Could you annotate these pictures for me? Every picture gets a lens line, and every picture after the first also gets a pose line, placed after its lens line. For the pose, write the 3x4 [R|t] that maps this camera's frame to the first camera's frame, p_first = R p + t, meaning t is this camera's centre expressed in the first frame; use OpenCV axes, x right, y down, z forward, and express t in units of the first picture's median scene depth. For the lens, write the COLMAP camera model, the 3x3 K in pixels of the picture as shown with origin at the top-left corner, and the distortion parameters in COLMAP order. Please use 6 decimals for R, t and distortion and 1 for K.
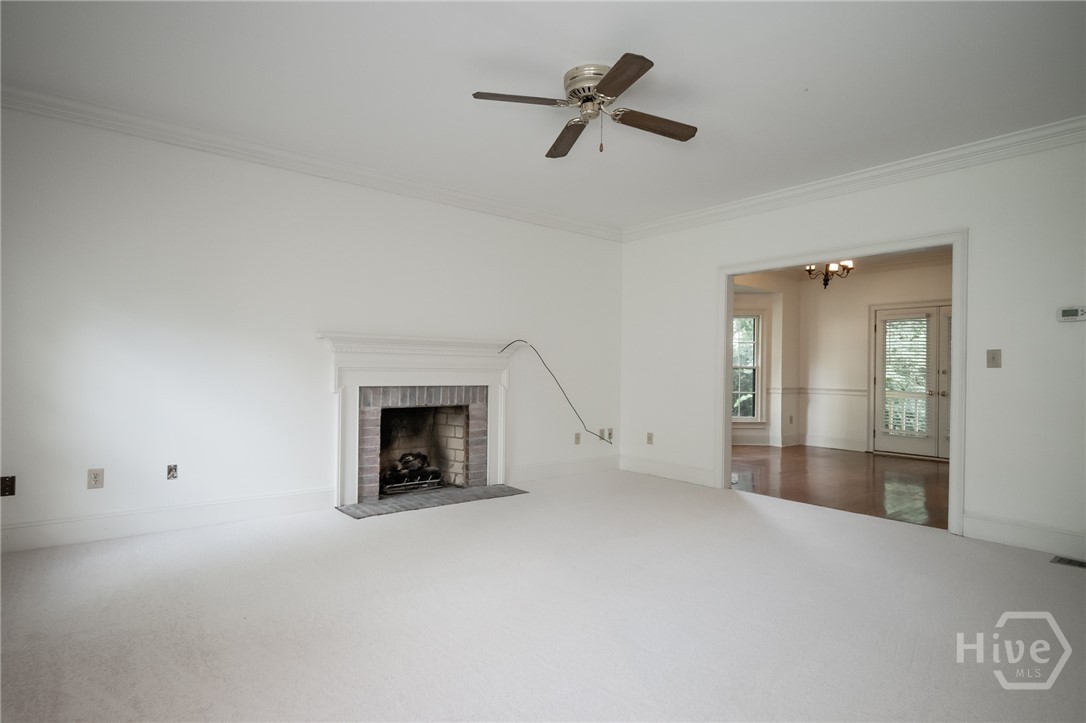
lens RADIAL K [[564.6, 0, 543.1], [0, 564.6, 365.4], [0, 0, 1]] dist [-0.002571, -0.000499]
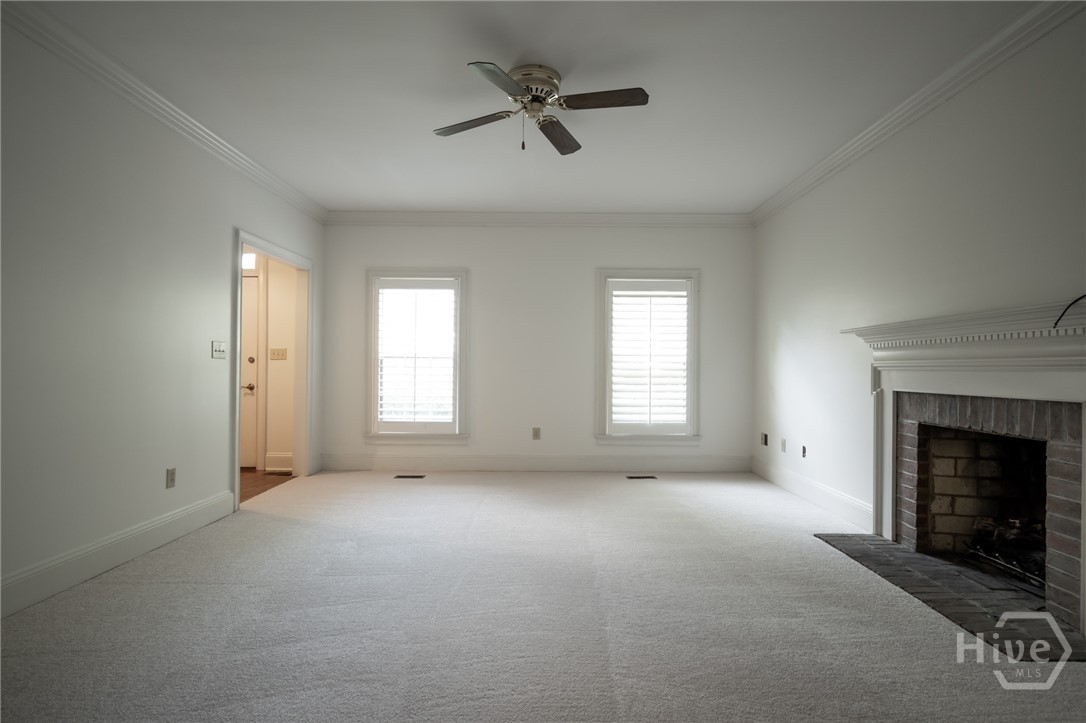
lens RADIAL K [[564.6, 0, 535.1], [0, 564.6, 369.2], [0, 0, 1]] dist [-0.002571, -0.000499]
pose [[-0.647972, -0.015771, -0.761501, 0.551215], [-0.006325, 0.999863, -0.015325, 0.020787], [0.761638, -0.005114, -0.647982, 1.050372]]
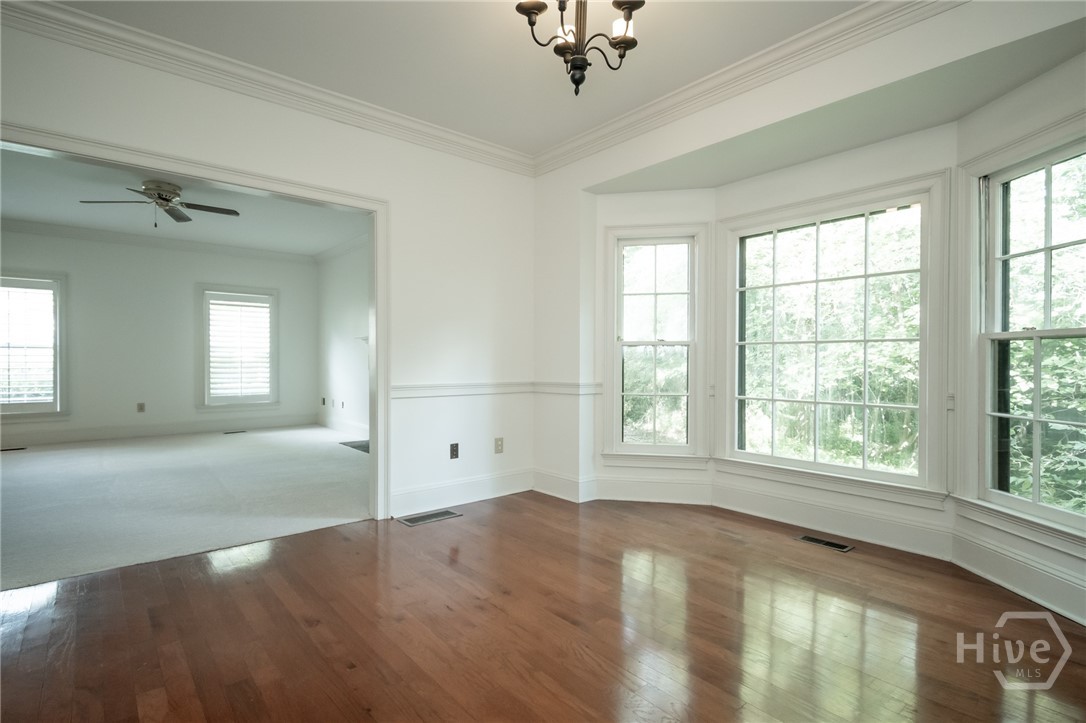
lens RADIAL K [[556.8, 0, 567.3], [0, 556.8, 365.5], [0, 0, 1]] dist [-0.001437, -0.002422]
pose [[0.027980, 0.001393, -0.999608, 0.914968], [0.005886, 0.999981, 0.001559, 0.025618], [0.999591, -0.005927, 0.027971, 1.248613]]
